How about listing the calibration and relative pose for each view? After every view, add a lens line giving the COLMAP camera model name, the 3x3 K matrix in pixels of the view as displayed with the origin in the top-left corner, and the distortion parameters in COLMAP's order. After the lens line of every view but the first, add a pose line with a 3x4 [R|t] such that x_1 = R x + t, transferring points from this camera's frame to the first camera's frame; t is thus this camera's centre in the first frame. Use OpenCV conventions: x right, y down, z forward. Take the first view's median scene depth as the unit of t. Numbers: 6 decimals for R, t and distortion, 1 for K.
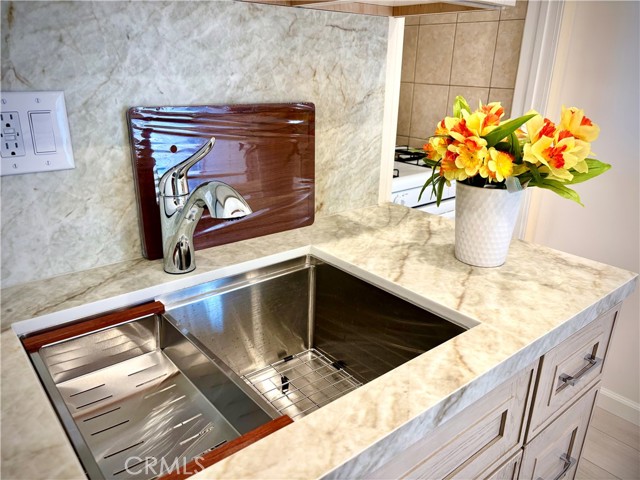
lens RADIAL K [[485.6, 0, 321.4], [0, 485.6, 243.4], [0, 0, 1]] dist [0.051224, -0.059102]
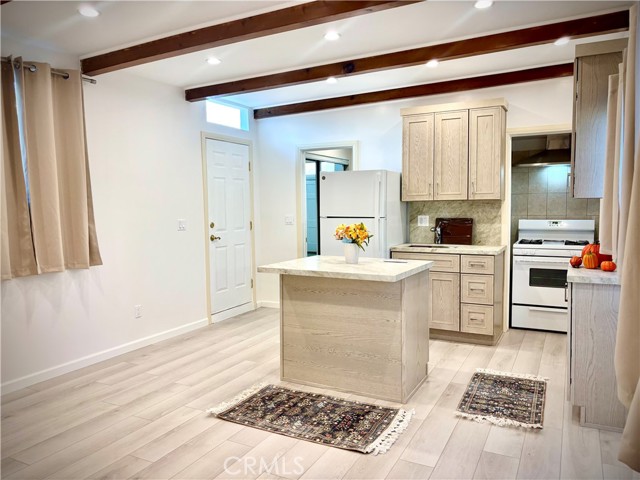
lens RADIAL K [[485.6, 0, 321.4], [0, 485.6, 243.4], [0, 0, 1]] dist [0.051224, -0.059102]
pose [[0.375287, 0.049409, -0.925591, 4.030491], [-0.305914, 0.949228, -0.073364, 0.793355], [0.874972, 0.310683, 0.371348, -2.112740]]
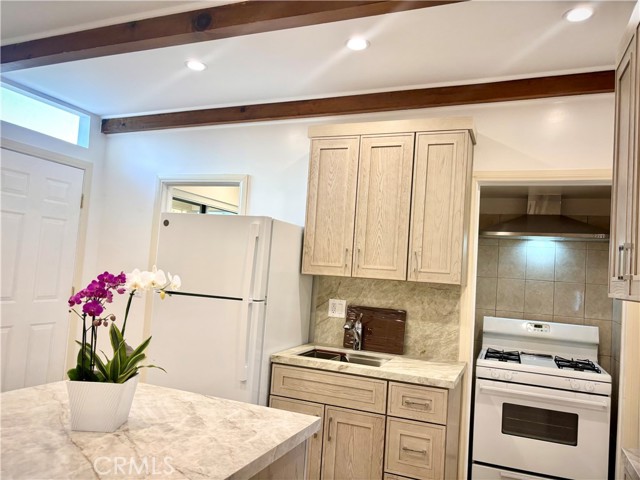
lens RADIAL K [[485.6, 0, 321.4], [0, 485.6, 243.4], [0, 0, 1]] dist [0.051224, -0.059102]
pose [[0.463841, -0.040163, -0.885008, 2.399397], [-0.363662, 0.902295, -0.231546, 0.235343], [0.807838, 0.429244, 0.403915, -0.849121]]
